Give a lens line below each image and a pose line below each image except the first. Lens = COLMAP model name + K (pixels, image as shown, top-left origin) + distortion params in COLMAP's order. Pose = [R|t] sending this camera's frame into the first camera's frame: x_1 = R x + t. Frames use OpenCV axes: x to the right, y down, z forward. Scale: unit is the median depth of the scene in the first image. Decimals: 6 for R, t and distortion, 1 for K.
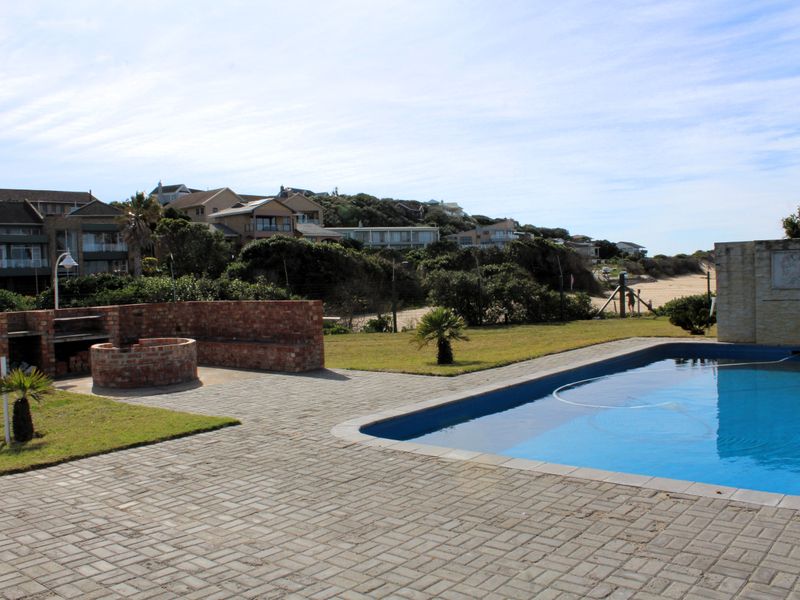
lens RADIAL K [[771.9, 0, 400.0], [0, 771.9, 300.0], [0, 0, 1]] dist [-0.150423, 0.146756]
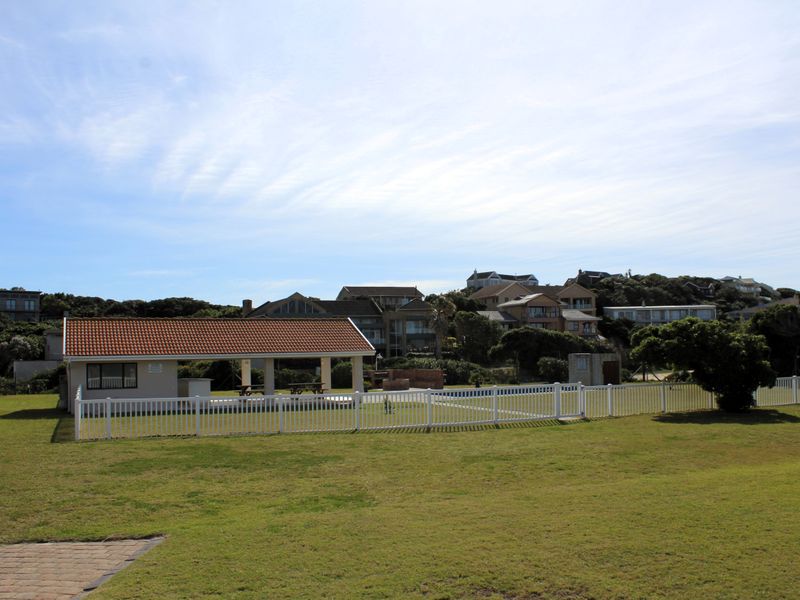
lens RADIAL K [[771.9, 0, 400.0], [0, 771.9, 300.0], [0, 0, 1]] dist [-0.150423, 0.146756]
pose [[0.909965, -0.010884, -0.414542, 0.155102], [-0.025591, 0.996276, -0.082334, -0.002904], [0.413895, 0.085530, 0.906298, -0.304813]]
